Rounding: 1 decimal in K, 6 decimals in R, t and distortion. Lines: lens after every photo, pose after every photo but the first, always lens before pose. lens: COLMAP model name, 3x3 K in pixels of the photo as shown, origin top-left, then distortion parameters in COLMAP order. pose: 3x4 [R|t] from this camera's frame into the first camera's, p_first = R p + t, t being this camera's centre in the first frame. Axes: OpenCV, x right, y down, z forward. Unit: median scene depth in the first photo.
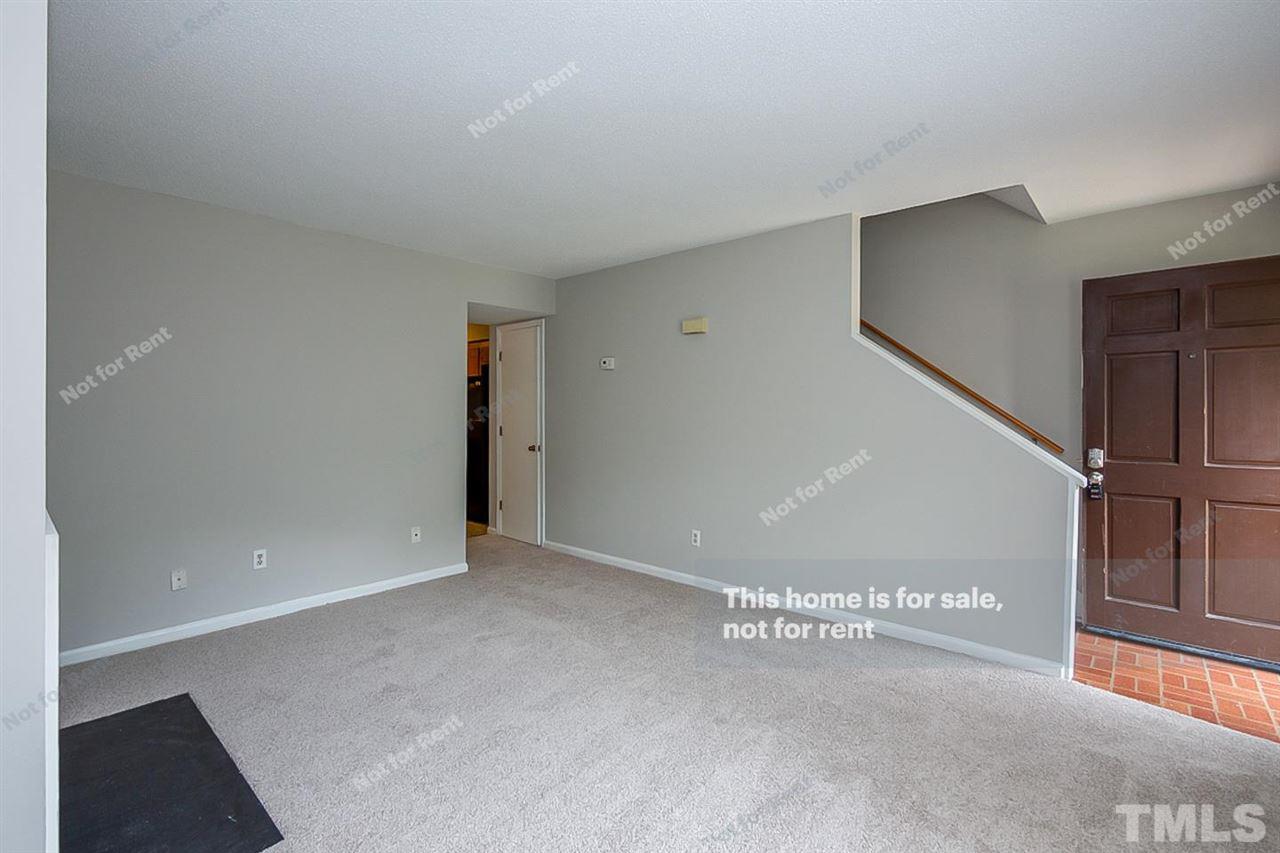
lens RADIAL K [[582.8, 0, 633.2], [0, 582.8, 422.5], [0, 0, 1]] dist [-0.001220, -0.000036]
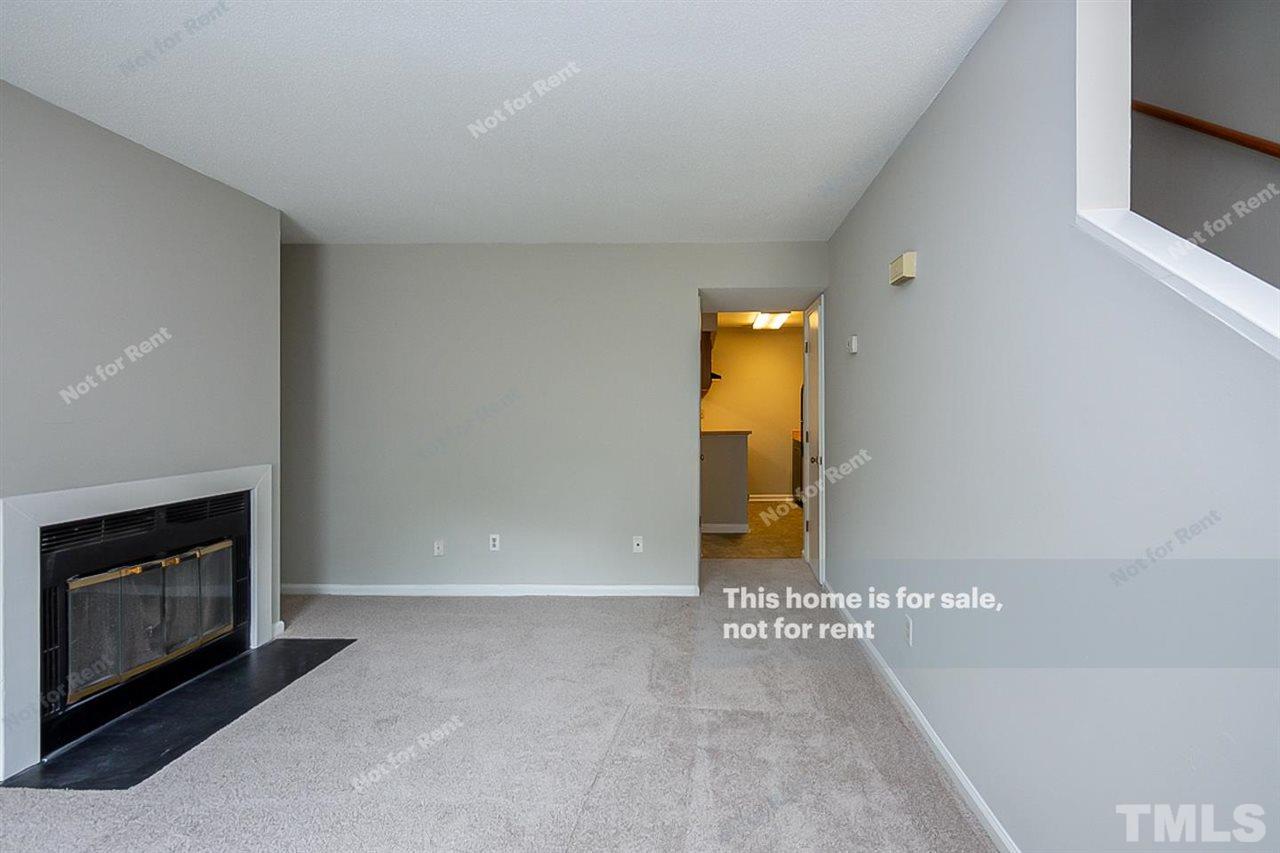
lens RADIAL K [[582.8, 0, 633.2], [0, 582.8, 422.5], [0, 0, 1]] dist [-0.001220, -0.000036]
pose [[0.652417, 0.009954, -0.757795, 0.389230], [-0.012586, 0.999918, 0.002299, -0.008640], [0.757756, 0.008037, 0.652489, 0.430891]]
